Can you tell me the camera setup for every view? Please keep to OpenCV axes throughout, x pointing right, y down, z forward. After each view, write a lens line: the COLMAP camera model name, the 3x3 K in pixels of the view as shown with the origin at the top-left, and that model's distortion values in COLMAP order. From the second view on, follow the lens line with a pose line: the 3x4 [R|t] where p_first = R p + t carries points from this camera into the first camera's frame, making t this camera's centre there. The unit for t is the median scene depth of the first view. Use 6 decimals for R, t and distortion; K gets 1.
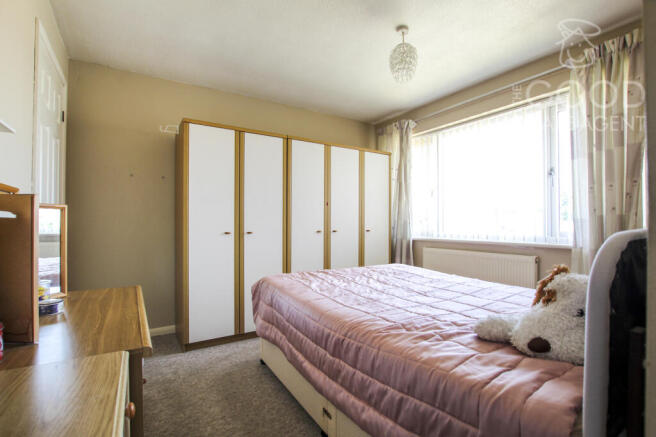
lens RADIAL K [[311.6, 0, 329.0], [0, 311.6, 221.0], [0, 0, 1]] dist [-0.033469, 0.001071]
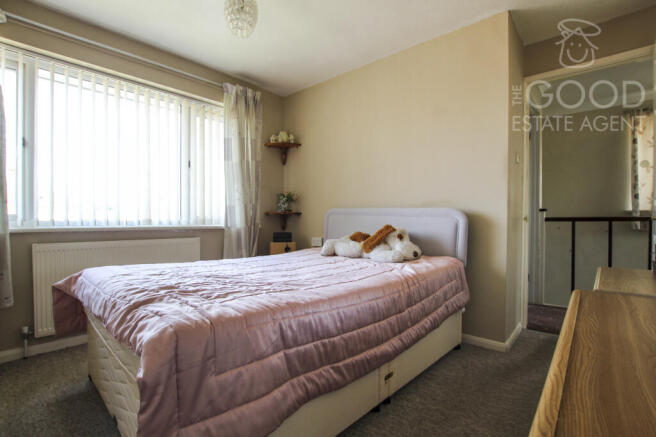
lens RADIAL K [[311.6, 0, 328.6], [0, 311.6, 221.2], [0, 0, 1]] dist [-0.033469, 0.001071]
pose [[-0.283871, -0.005501, 0.958847, -0.632307], [-0.009649, 0.999949, 0.002880, 0.053425], [-0.958814, -0.008434, -0.283910, 0.976151]]
